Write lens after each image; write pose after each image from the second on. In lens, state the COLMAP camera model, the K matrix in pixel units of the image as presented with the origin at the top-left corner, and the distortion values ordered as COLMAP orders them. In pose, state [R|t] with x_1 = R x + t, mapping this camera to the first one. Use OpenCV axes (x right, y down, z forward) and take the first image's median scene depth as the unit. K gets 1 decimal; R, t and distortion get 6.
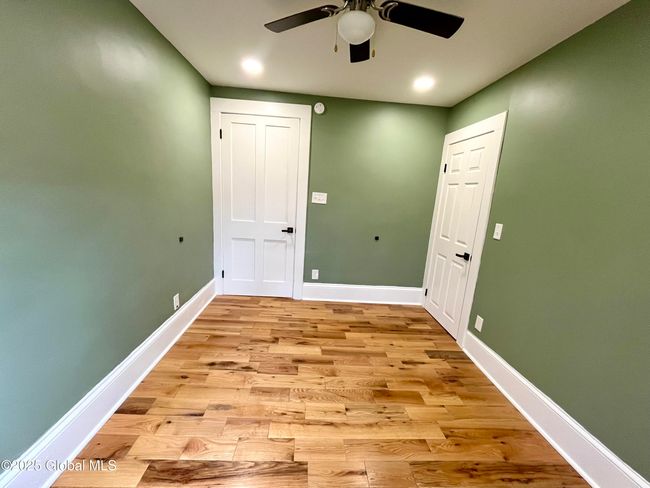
lens RADIAL K [[262.5, 0, 323.4], [0, 262.5, 243.7], [0, 0, 1]] dist [0.003422, 0.000660]
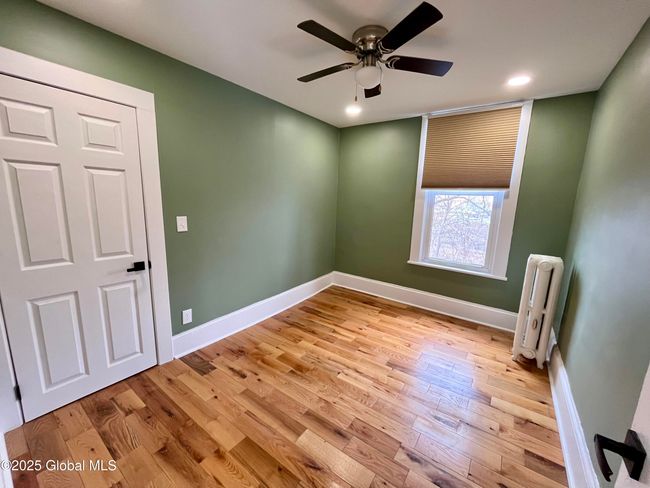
lens RADIAL K [[262.5, 0, 327.4], [0, 262.5, 245.0], [0, 0, 1]] dist [0.003422, 0.000660]
pose [[-0.773671, -0.198098, 0.601823, -0.386244], [0.044355, 0.930600, 0.363340, -0.303536], [-0.632033, 0.307799, -0.711192, 1.340620]]
